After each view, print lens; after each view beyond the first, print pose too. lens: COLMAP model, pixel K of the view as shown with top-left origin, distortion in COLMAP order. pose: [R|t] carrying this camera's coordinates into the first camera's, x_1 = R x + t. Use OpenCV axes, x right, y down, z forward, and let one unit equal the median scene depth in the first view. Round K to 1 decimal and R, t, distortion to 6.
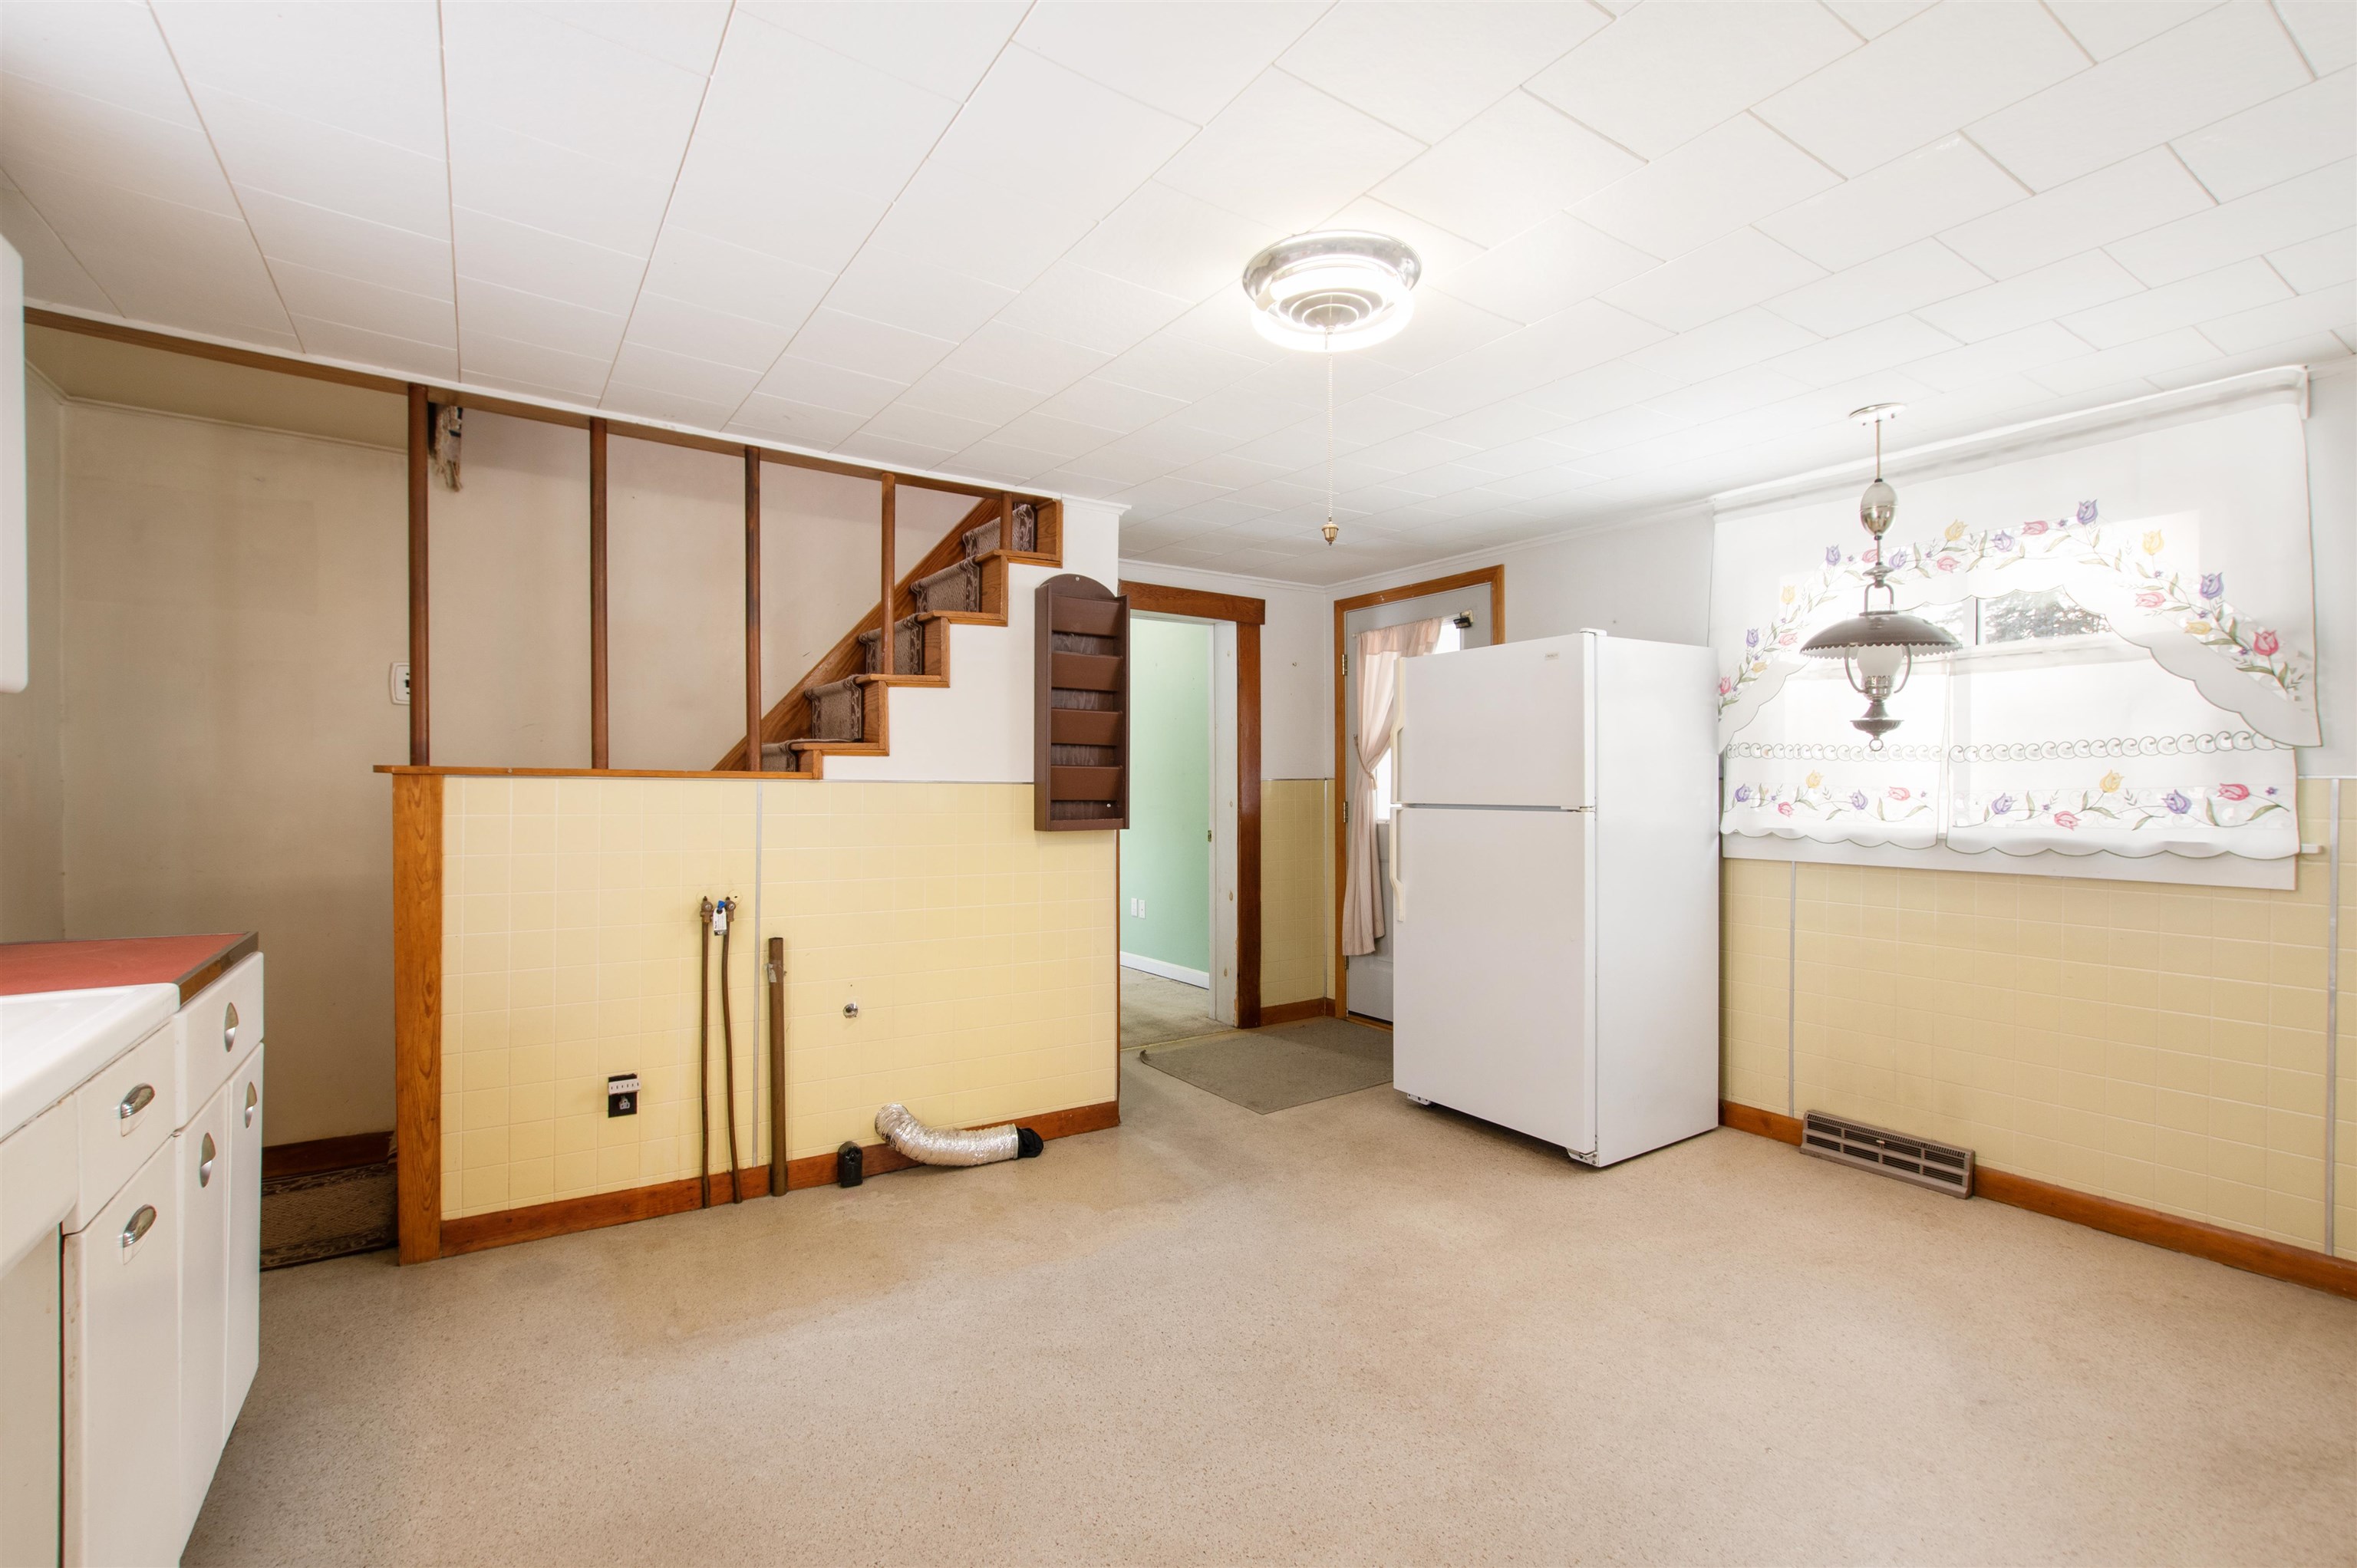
lens RADIAL K [[1038.2, 0, 1191.2], [0, 1038.2, 790.0], [0, 0, 1]] dist [-0.013929, 0.000618]
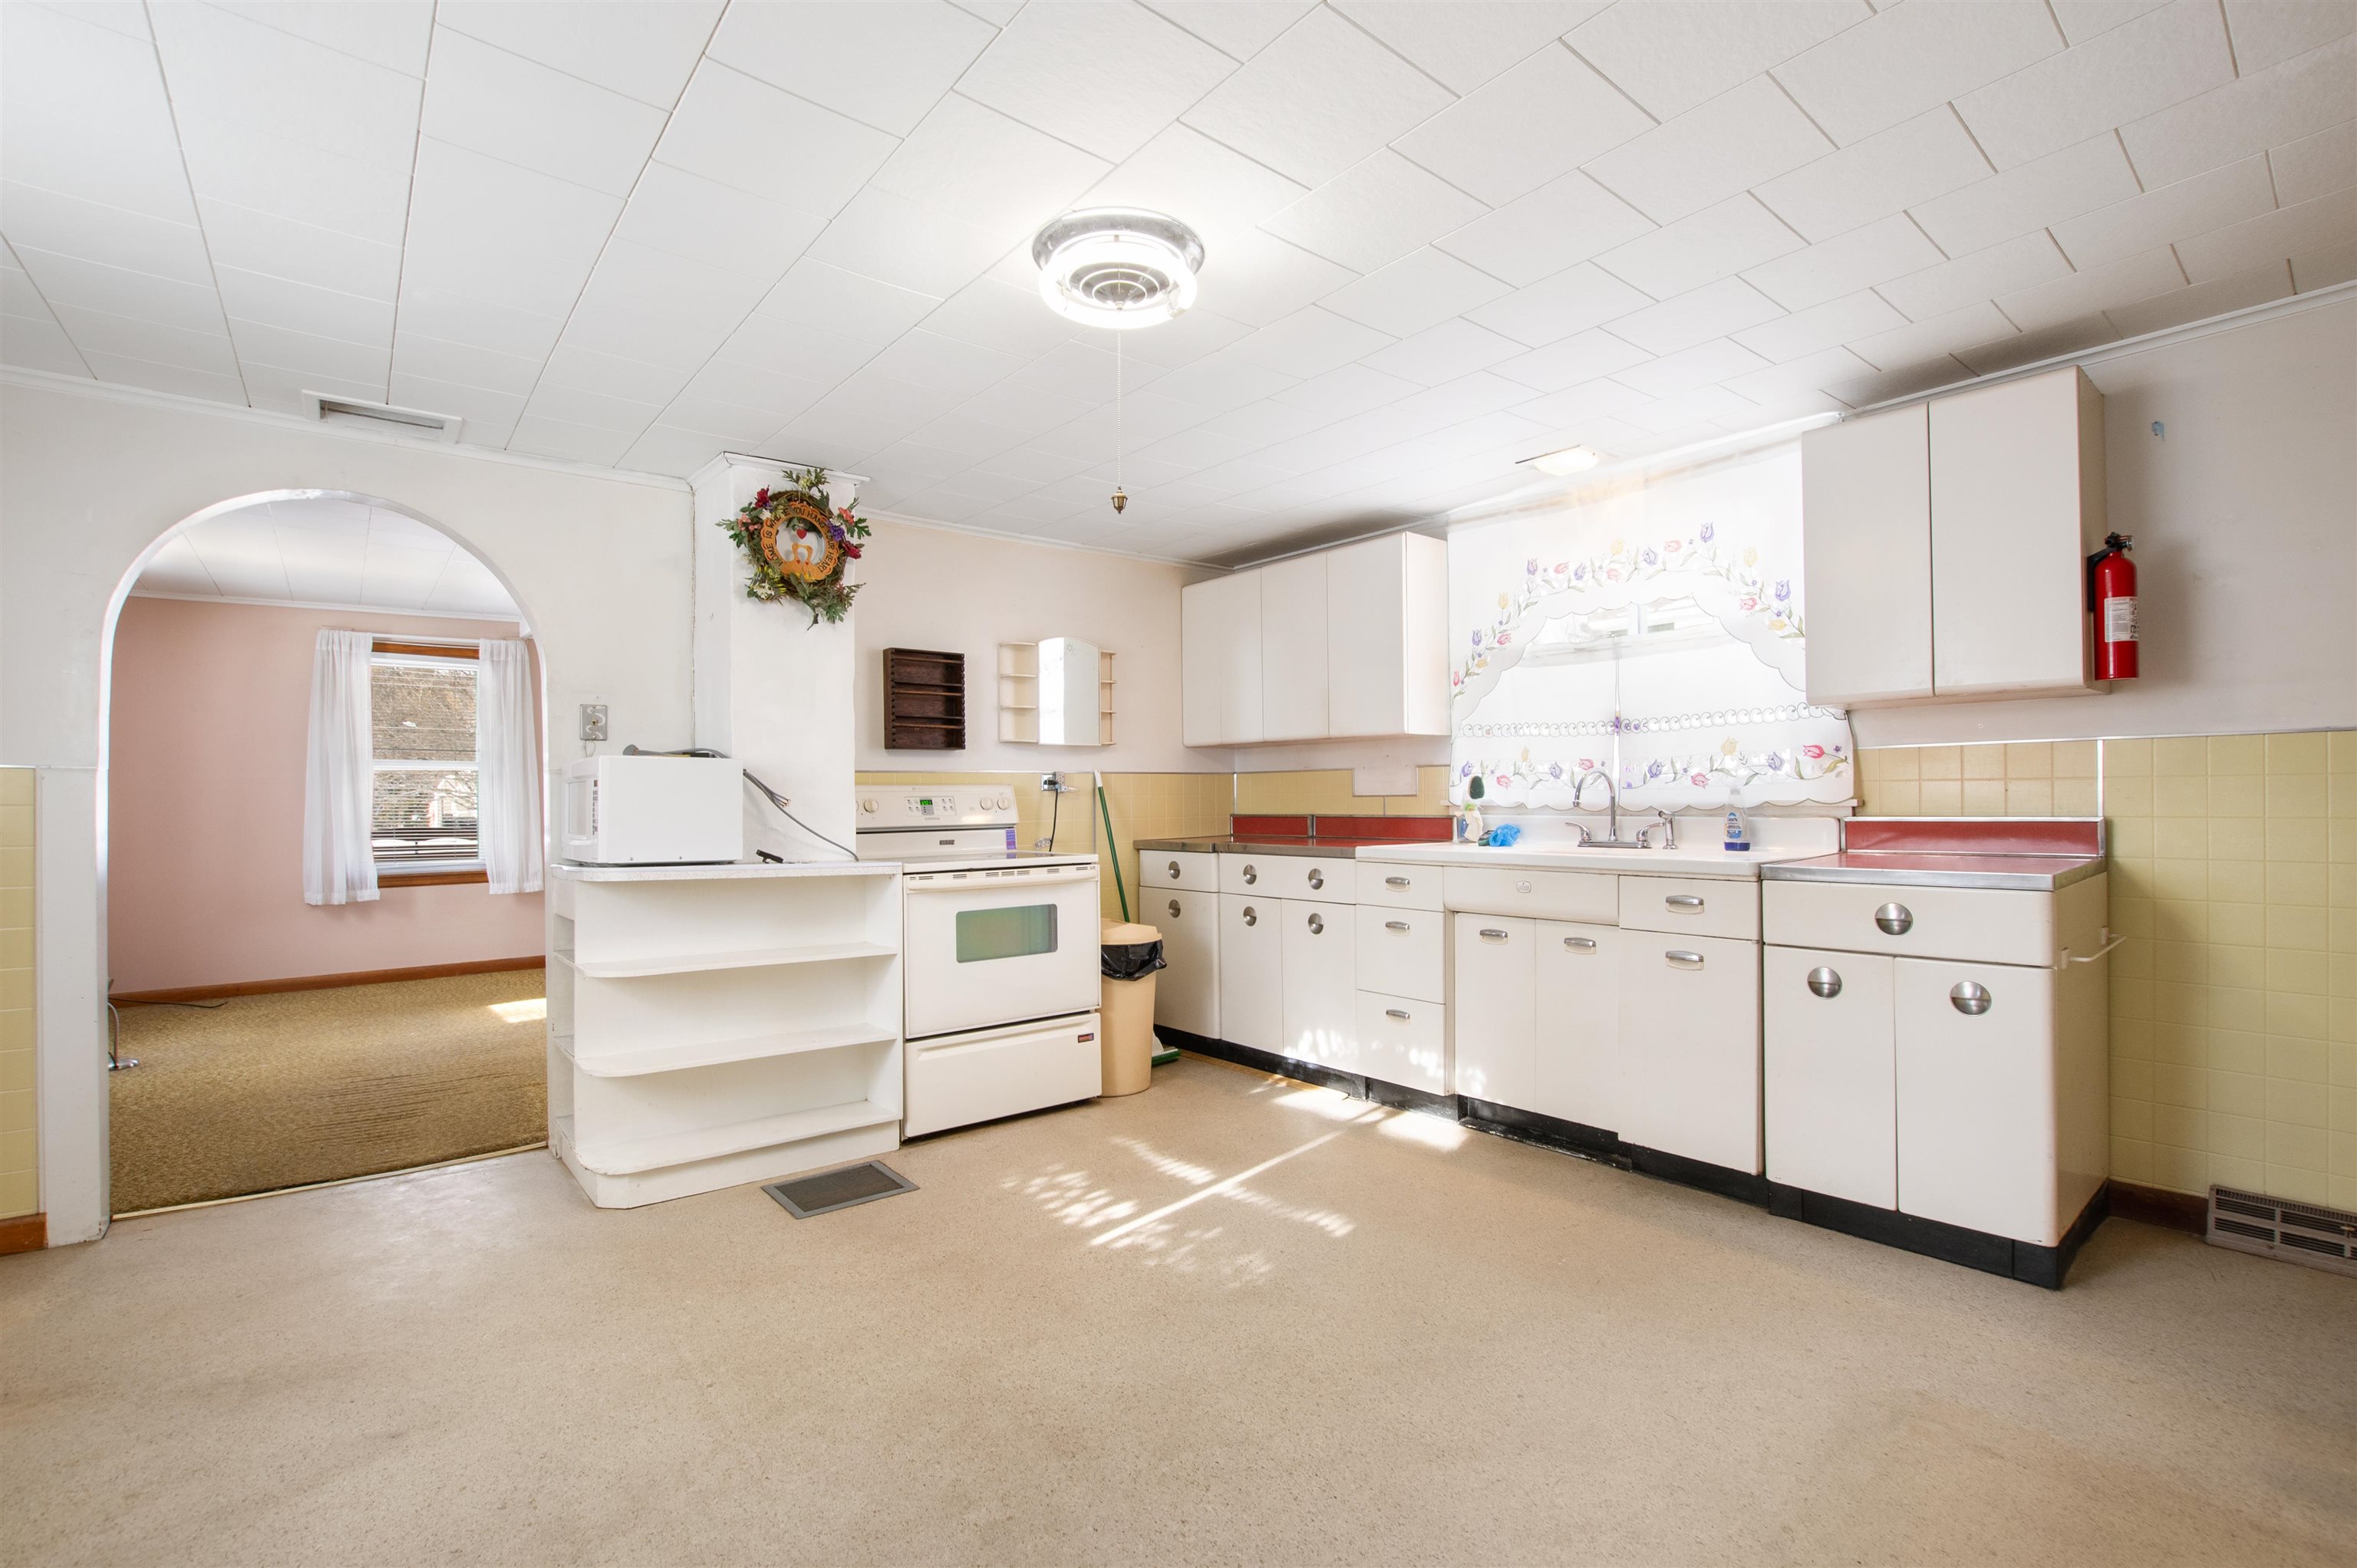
lens RADIAL K [[1042.3, 0, 1196.2], [0, 1042.3, 788.9], [0, 0, 1]] dist [-0.022179, 0.000143]
pose [[-0.994657, 0.007463, -0.102966, 0.109689], [0.007807, 0.999965, -0.002939, 0.024679], [0.102940, -0.003727, -0.994681, 1.359808]]
